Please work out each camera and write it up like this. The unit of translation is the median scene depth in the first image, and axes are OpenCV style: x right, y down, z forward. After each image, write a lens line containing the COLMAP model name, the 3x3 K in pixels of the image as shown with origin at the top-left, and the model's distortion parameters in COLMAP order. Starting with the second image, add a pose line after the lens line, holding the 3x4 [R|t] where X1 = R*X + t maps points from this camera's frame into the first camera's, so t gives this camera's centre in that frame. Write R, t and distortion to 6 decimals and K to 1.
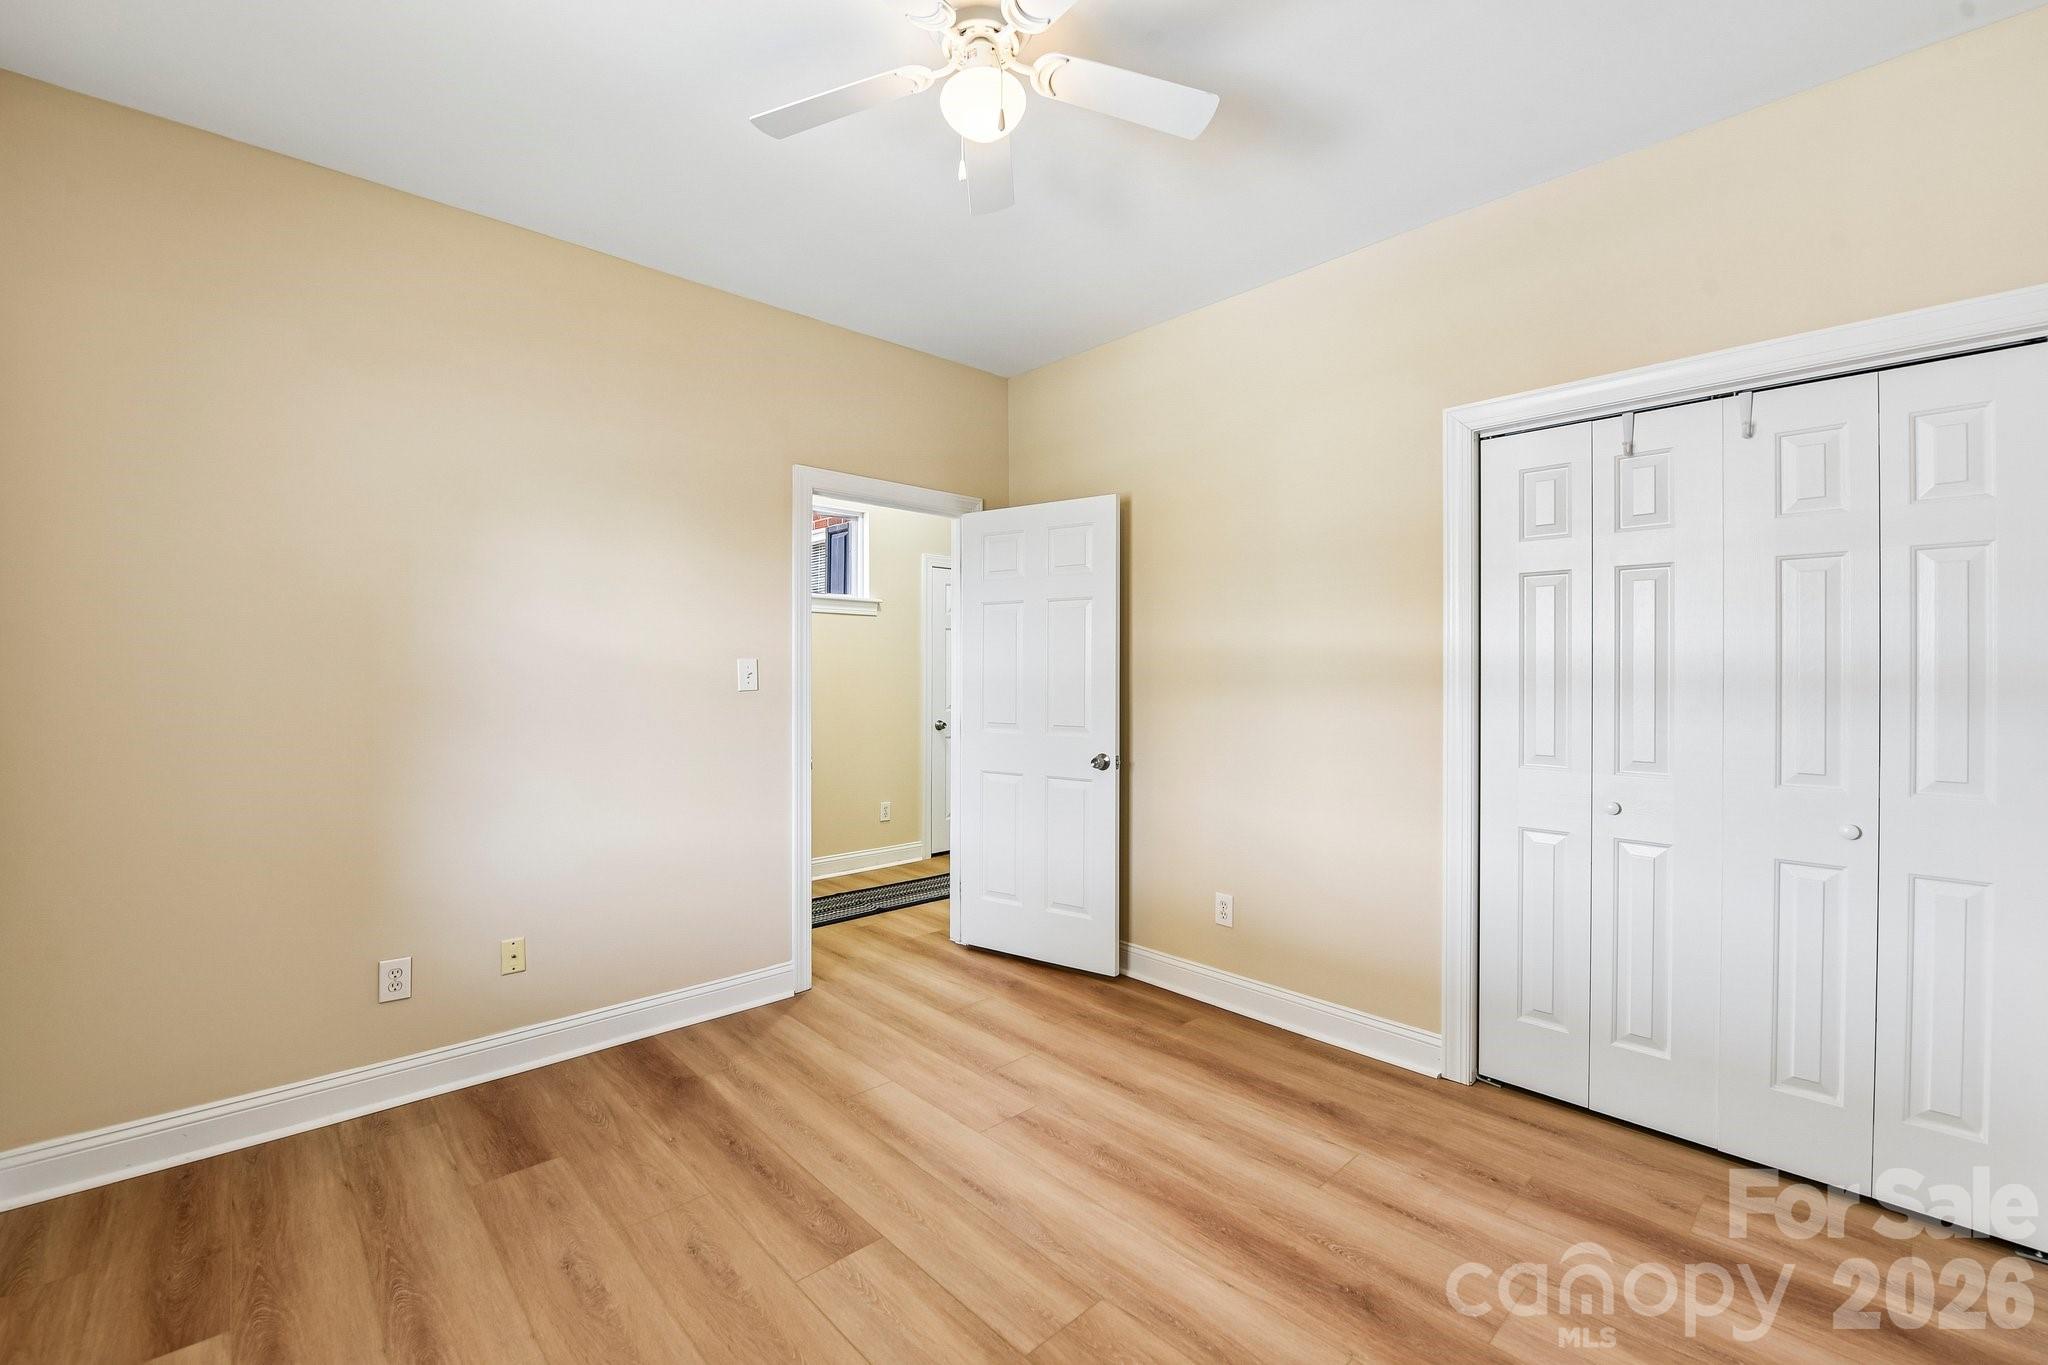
lens RADIAL K [[845.1, 0, 1017.6], [0, 845.1, 681.3], [0, 0, 1]] dist [-0.018238, -0.000508]
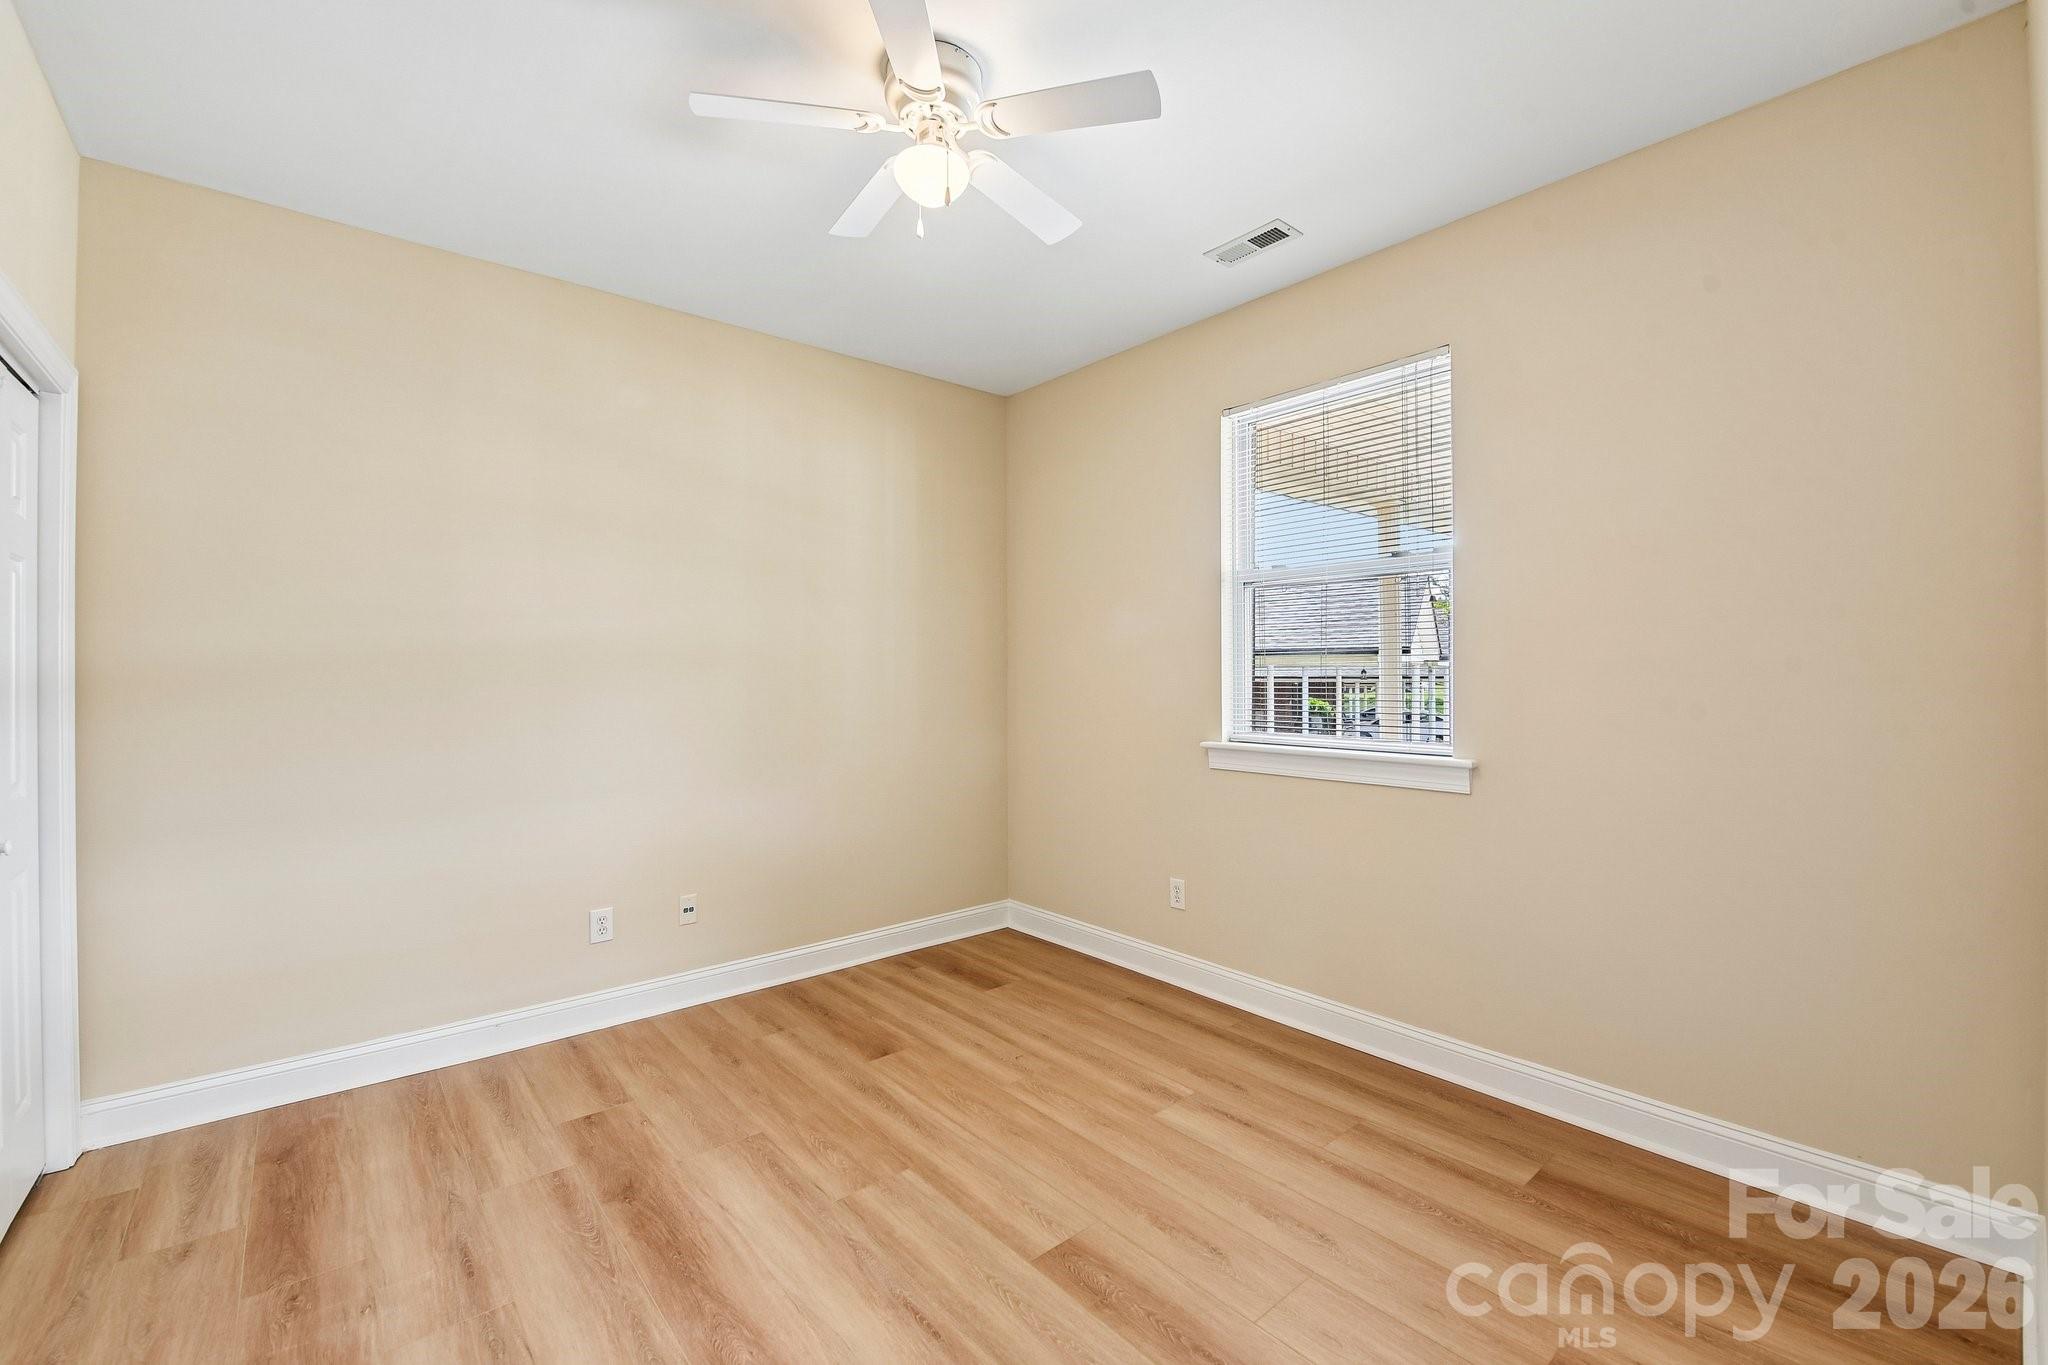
lens RADIAL K [[845.1, 0, 1017.6], [0, 845.1, 681.3], [0, 0, 1]] dist [-0.018238, -0.000508]
pose [[-0.998909, 0.001536, 0.046666, -0.200577], [0.002204, 0.999896, 0.014265, -0.019002], [-0.046639, 0.014352, -0.998809, 2.028352]]
